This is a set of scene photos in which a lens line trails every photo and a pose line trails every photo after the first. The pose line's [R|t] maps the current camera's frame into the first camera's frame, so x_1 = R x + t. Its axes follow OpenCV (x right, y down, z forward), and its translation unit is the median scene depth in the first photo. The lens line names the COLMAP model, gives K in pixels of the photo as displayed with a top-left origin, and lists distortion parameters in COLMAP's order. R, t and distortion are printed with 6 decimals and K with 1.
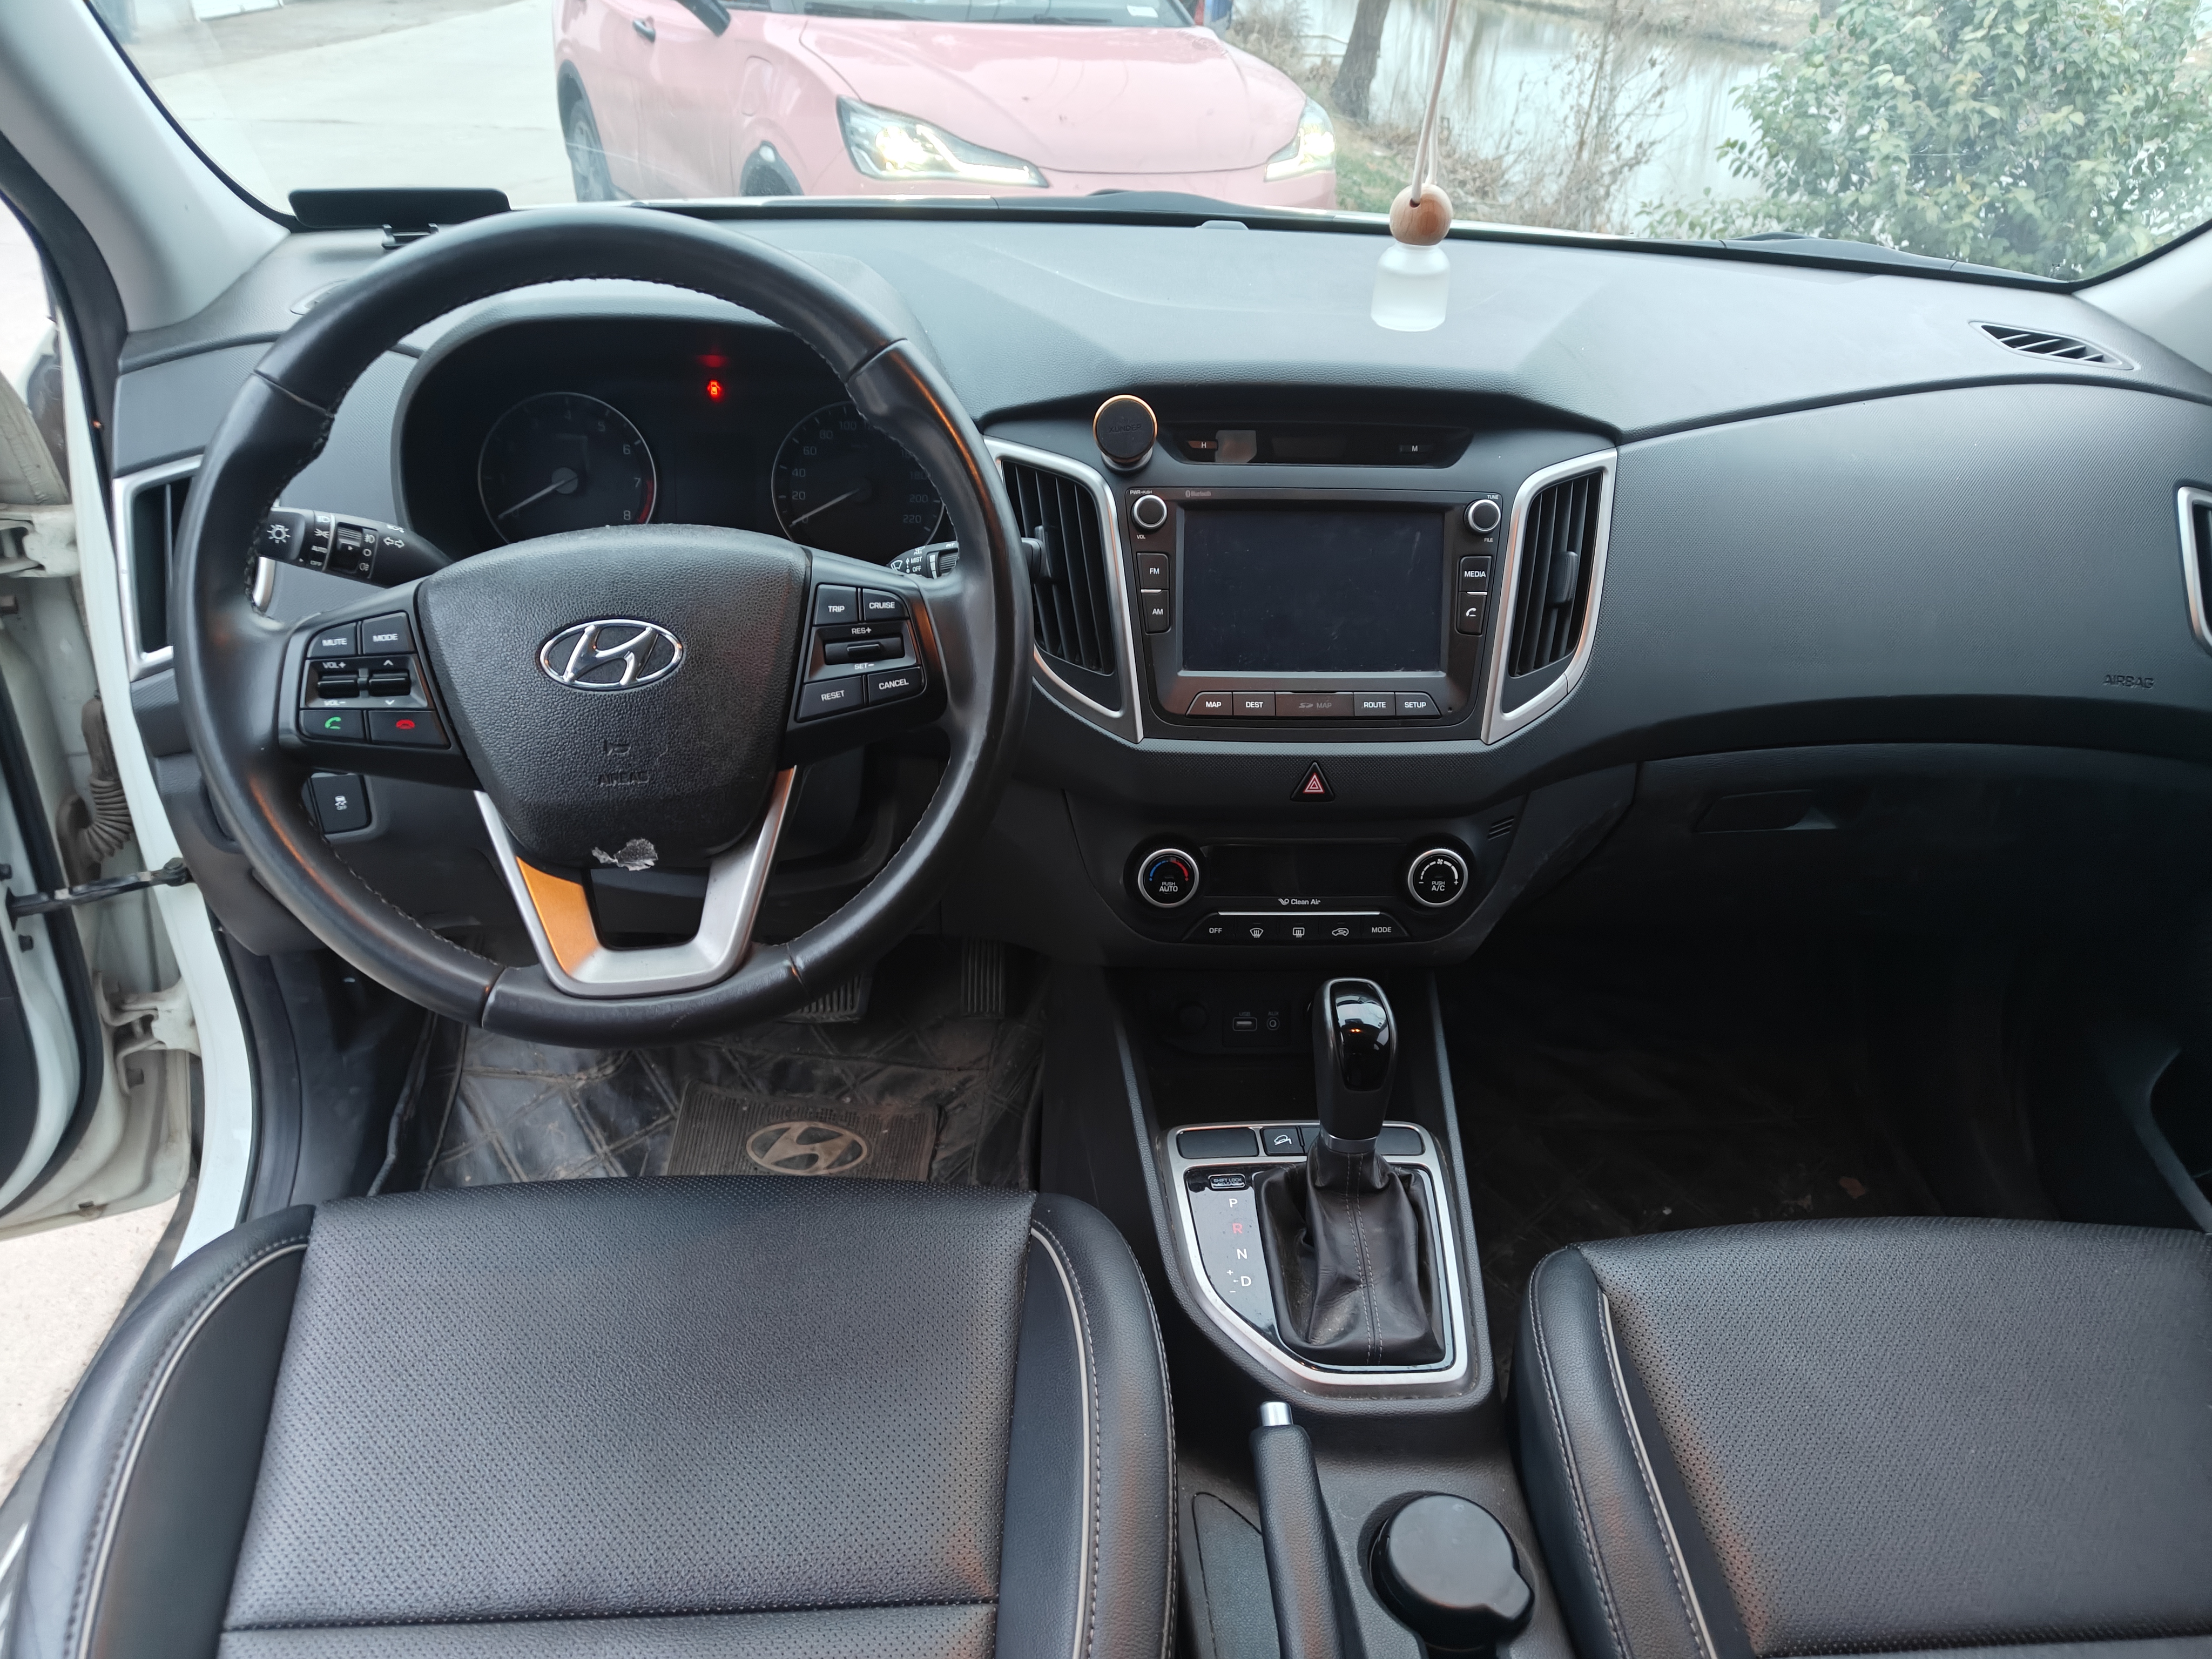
lens RADIAL K [[1574.9, 0, 1091.7], [0, 1574.9, 843.8], [0, 0, 1]] dist [0.032556, -0.035793]
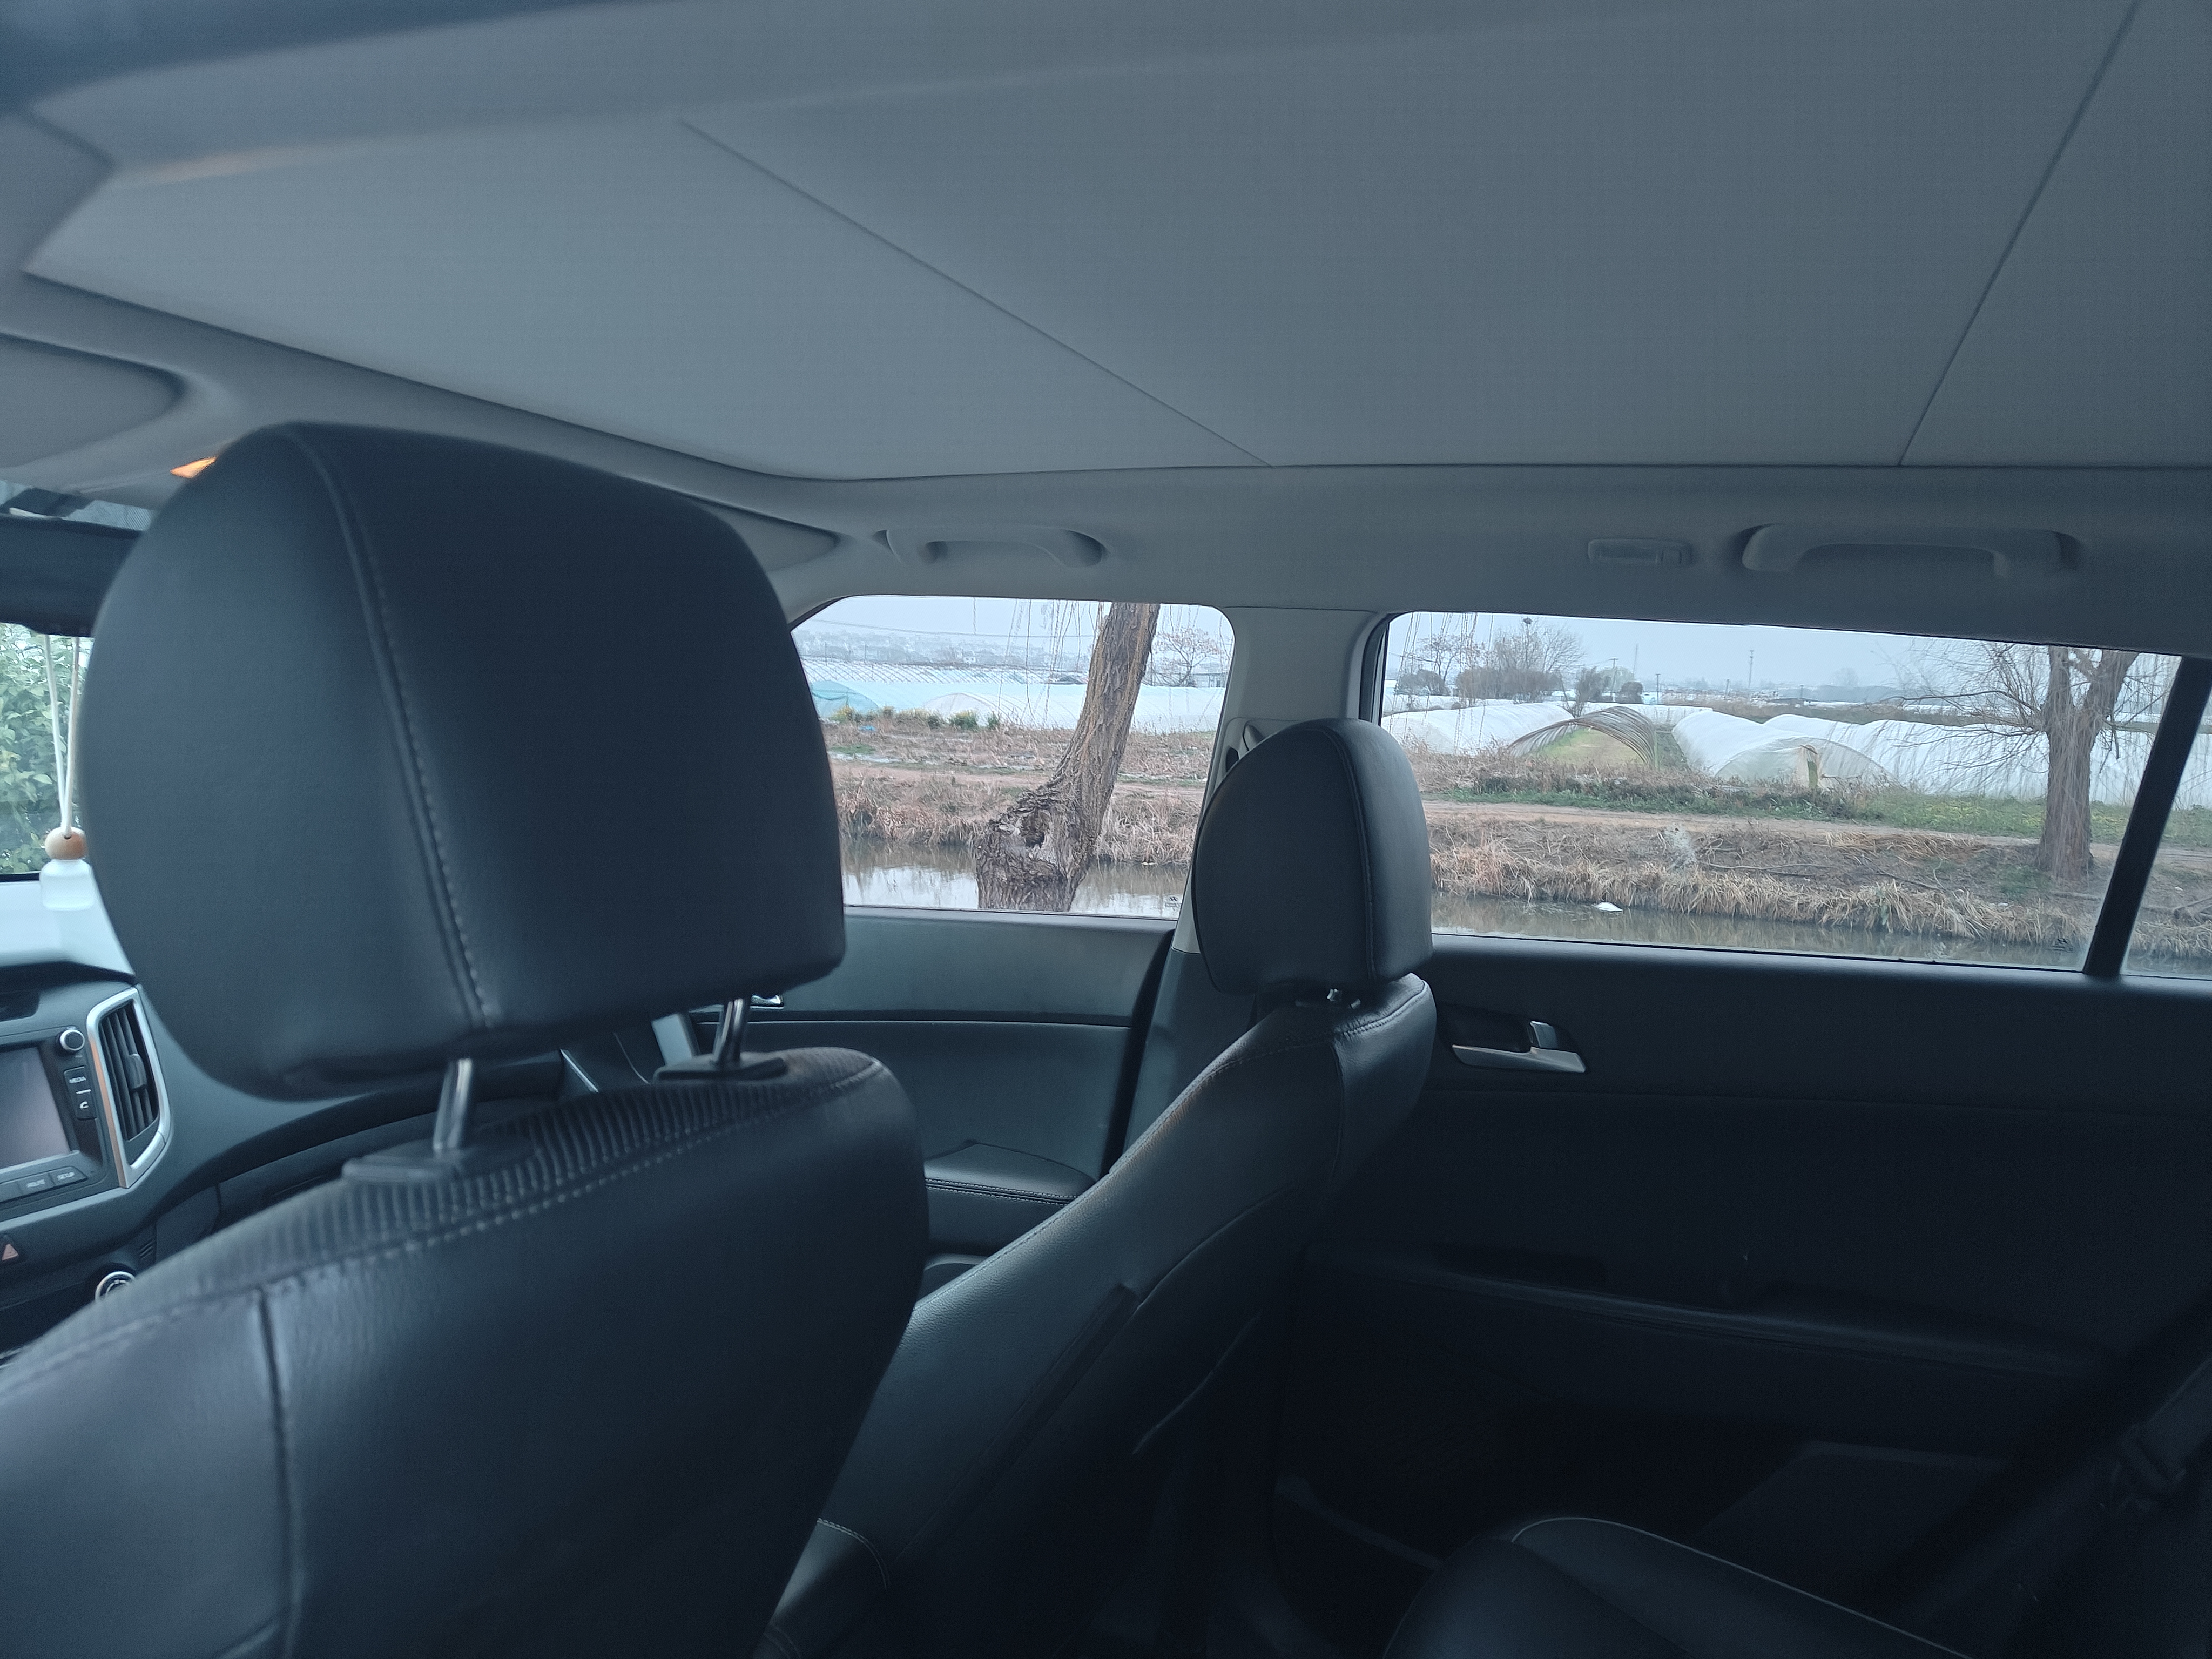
lens RADIAL K [[1574.9, 0, 1114.0], [0, 1574.9, 834.5], [0, 0, 1]] dist [0.032556, -0.035793]
pose [[0.464239, -0.100304, 0.880012, -0.560651], [0.429100, 0.894651, -0.124393, 0.210770], [-0.774826, 0.435361, 0.458373, -0.477149]]
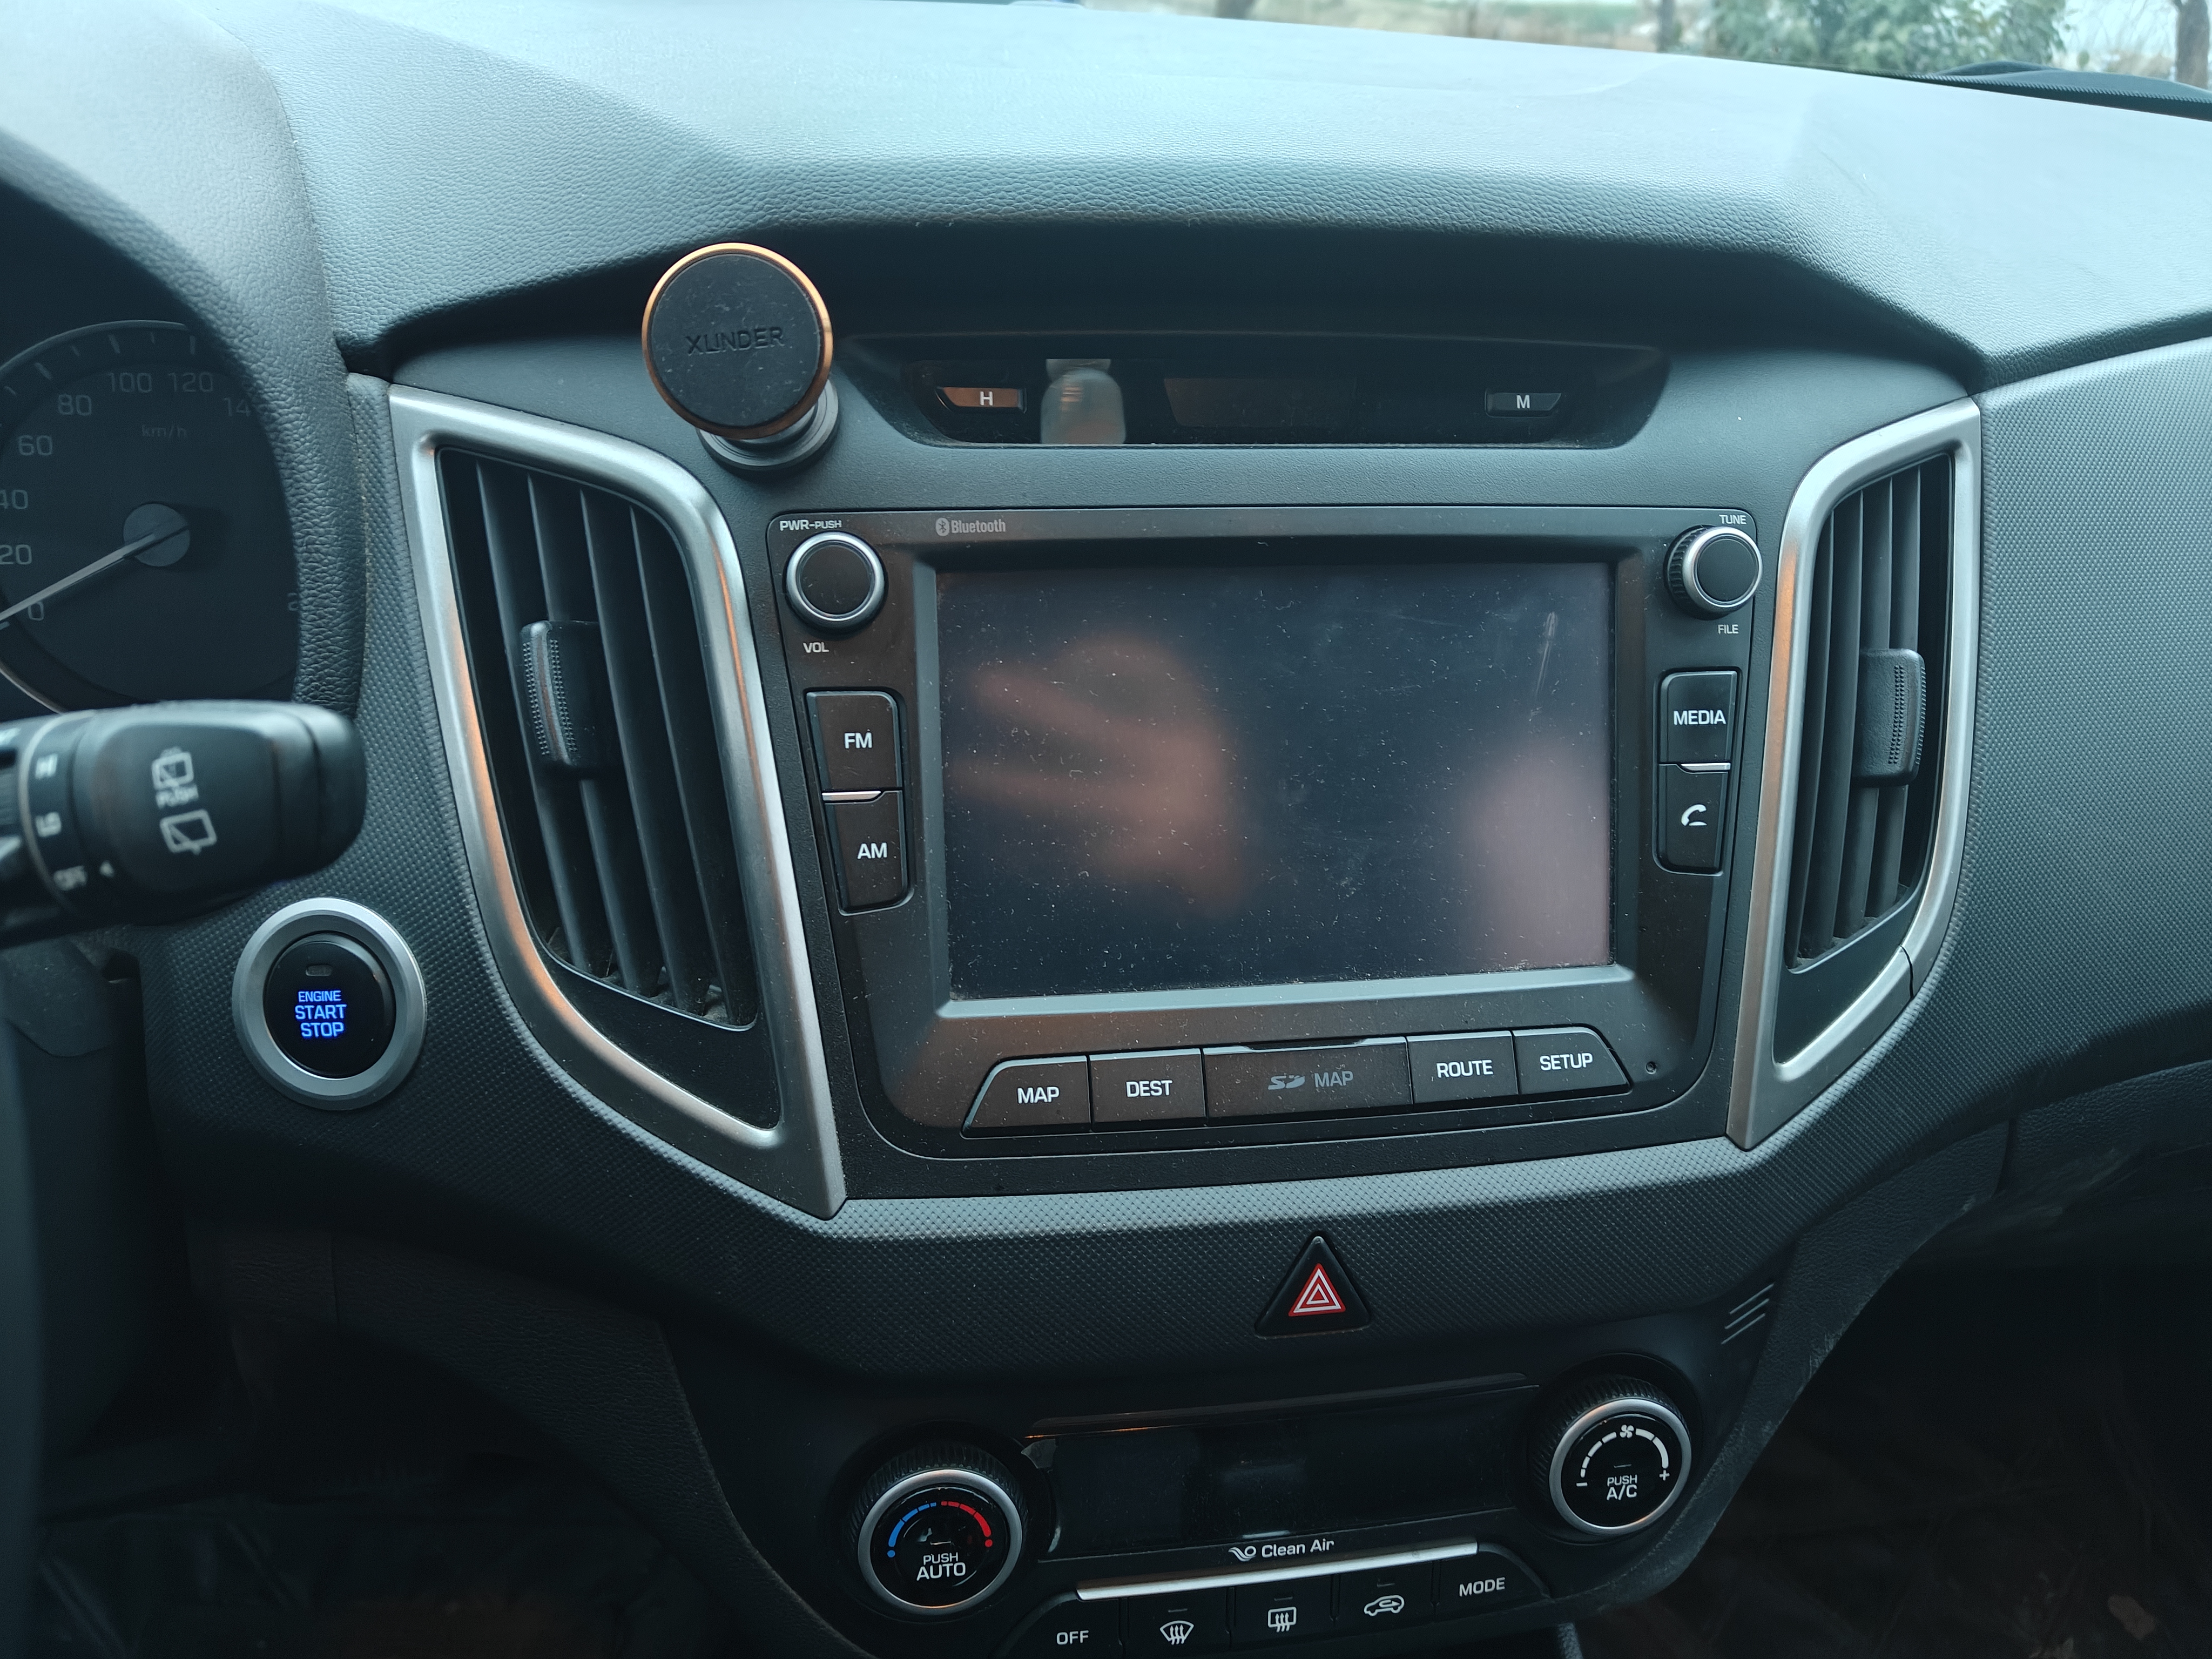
lens RADIAL K [[1574.9, 0, 1105.7], [0, 1574.9, 841.1], [0, 0, 1]] dist [0.032556, -0.035793]
pose [[0.995973, -0.038842, 0.080801, 0.065024], [0.040607, 0.998969, -0.020317, -0.138087], [-0.079929, 0.023516, 0.996523, 0.625144]]
